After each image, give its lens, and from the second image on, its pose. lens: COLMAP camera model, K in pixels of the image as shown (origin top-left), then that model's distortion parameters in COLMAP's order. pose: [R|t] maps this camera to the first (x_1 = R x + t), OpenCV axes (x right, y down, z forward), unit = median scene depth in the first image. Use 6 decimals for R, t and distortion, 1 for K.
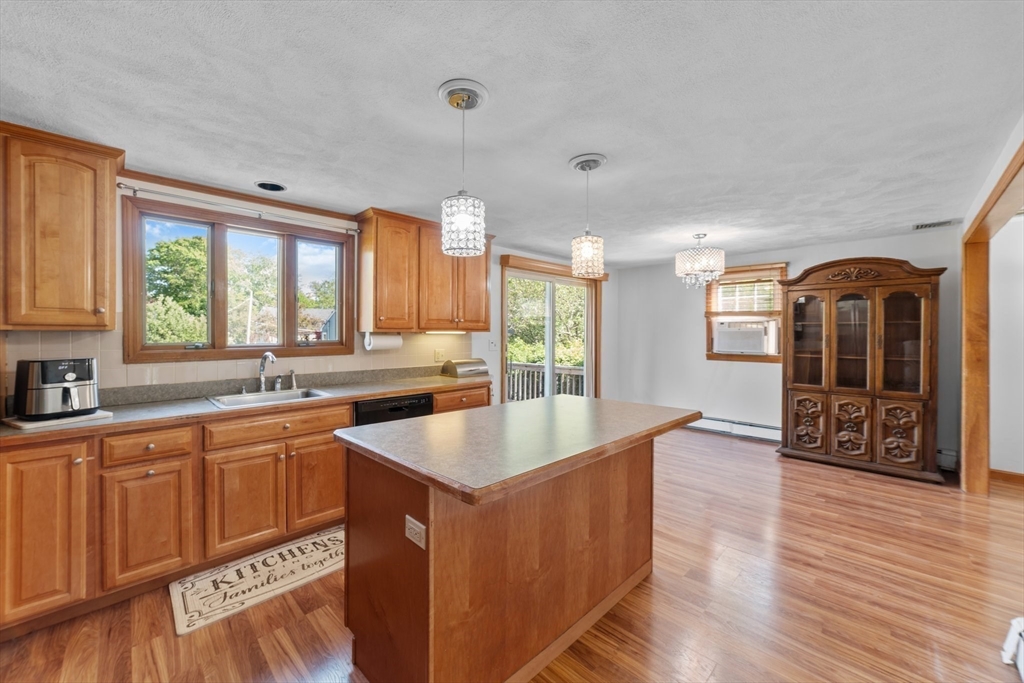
lens RADIAL K [[398.8, 0, 507.5], [0, 398.8, 335.5], [0, 0, 1]] dist [-0.026815, 0.009929]
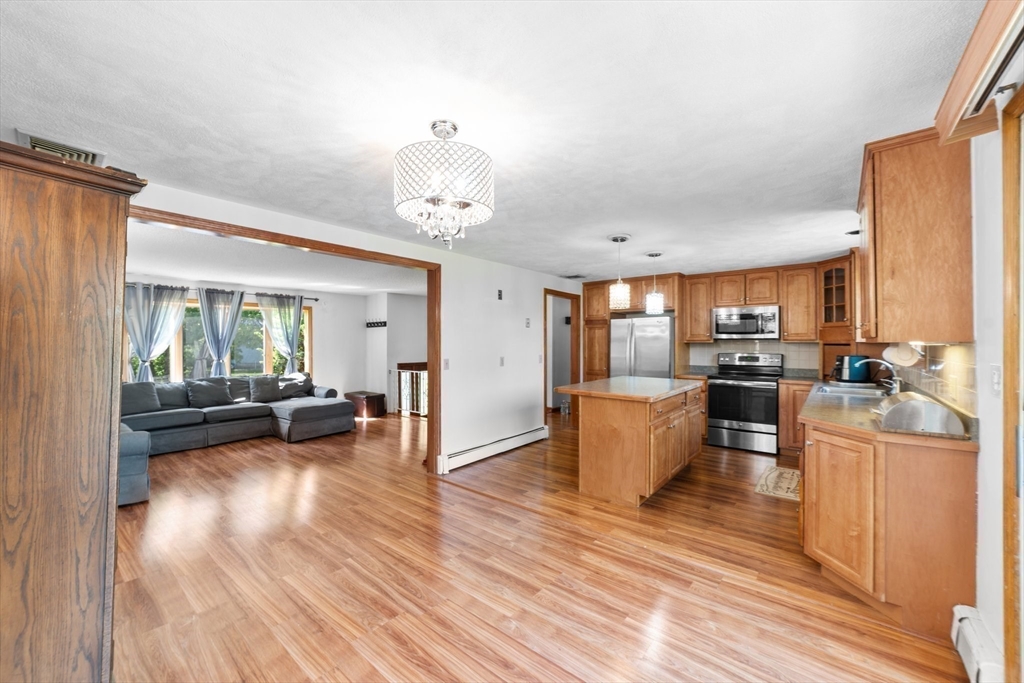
lens RADIAL K [[401.1, 0, 506.5], [0, 401.1, 340.3], [0, 0, 1]] dist [-0.001421, -0.000156]
pose [[-0.995664, 0.000380, -0.093022, 0.634401], [0.000335, 1.000000, 0.000508, -0.016808], [0.093022, 0.000475, -0.995664, 2.037977]]
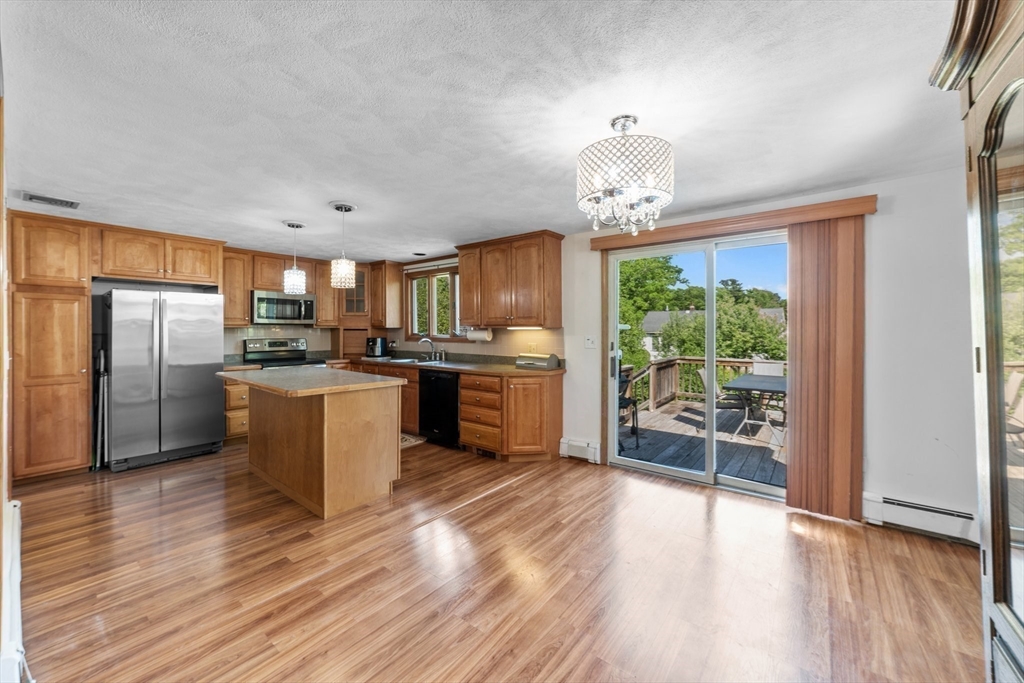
lens RADIAL K [[396.7, 0, 512.3], [0, 396.7, 331.2], [0, 0, 1]] dist [-0.024711, 0.010669]
pose [[0.122133, 0.002503, -0.992511, 1.301832], [-0.008242, 0.999965, 0.001507, -0.001080], [0.992480, 0.007996, 0.122149, 1.121317]]
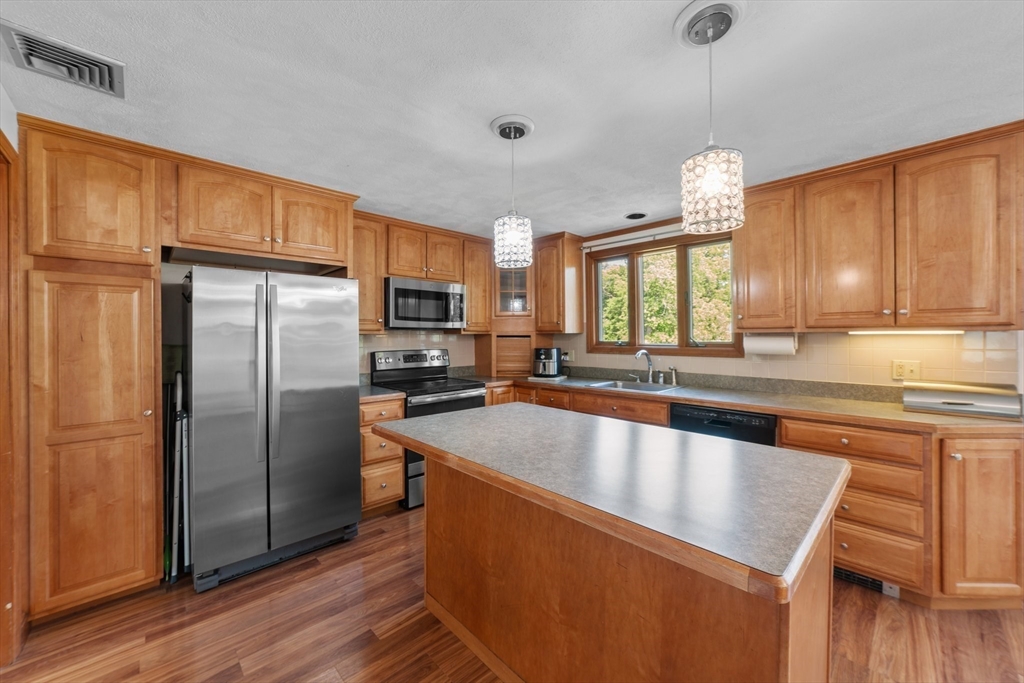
lens RADIAL K [[394.4, 0, 513.1], [0, 394.4, 336.6], [0, 0, 1]] dist [-0.028091, 0.011007]
pose [[-0.012030, 0.001881, -0.999926, 0.584229], [-0.002660, 0.999995, 0.001913, -0.001006], [0.999924, 0.002683, -0.012025, 0.579352]]
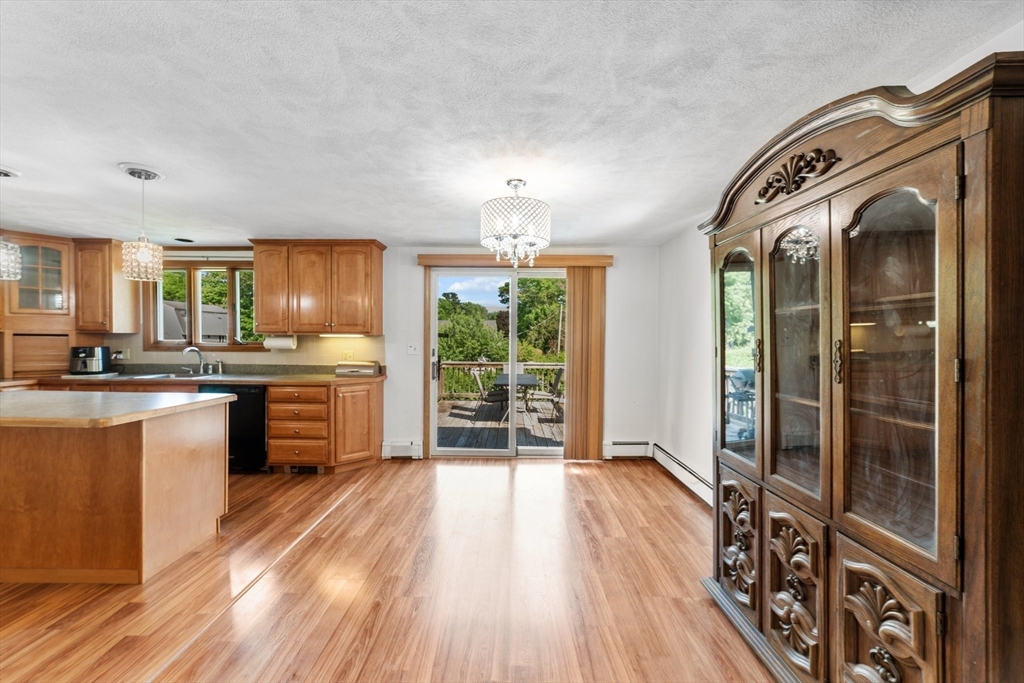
lens RADIAL K [[398.4, 0, 512.5], [0, 398.4, 345.0], [0, 0, 1]] dist [-0.021450, 0.009135]
pose [[0.707696, 0.015523, -0.706346, 1.296808], [-0.012217, 0.999878, 0.009733, 0.002338], [0.706411, 0.001741, 0.707800, 0.752195]]
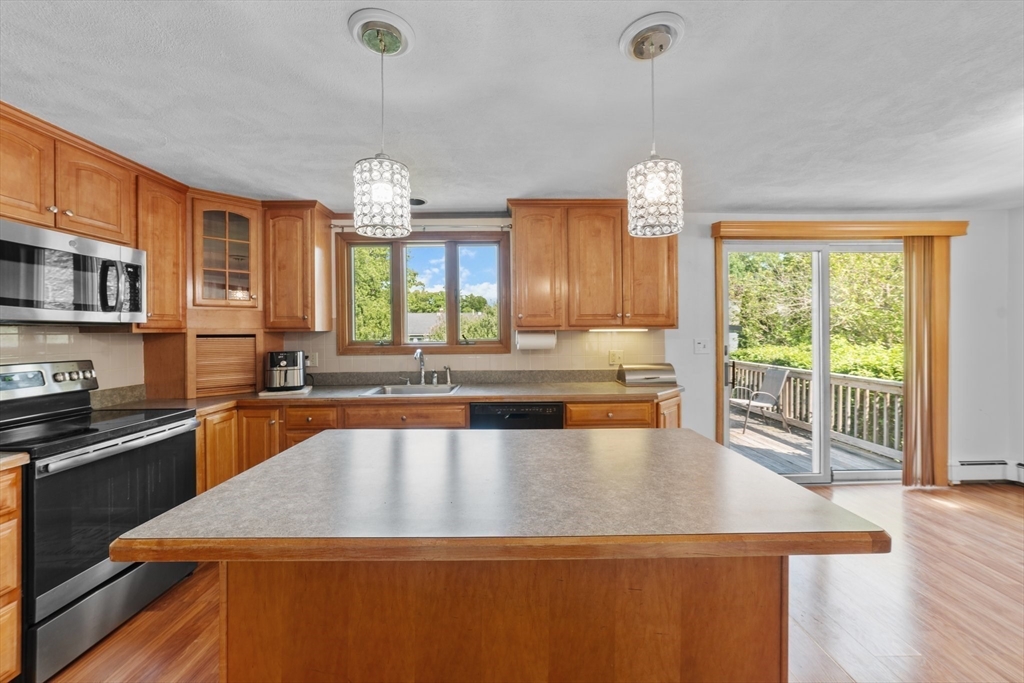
lens RADIAL K [[401.9, 0, 517.2], [0, 401.9, 331.3], [0, 0, 1]] dist [-0.029966, 0.012490]
pose [[0.724696, -0.006324, -0.689040, 0.359834], [0.004126, 0.999980, -0.004838, -0.002545], [0.689056, 0.000663, 0.724707, 0.347569]]
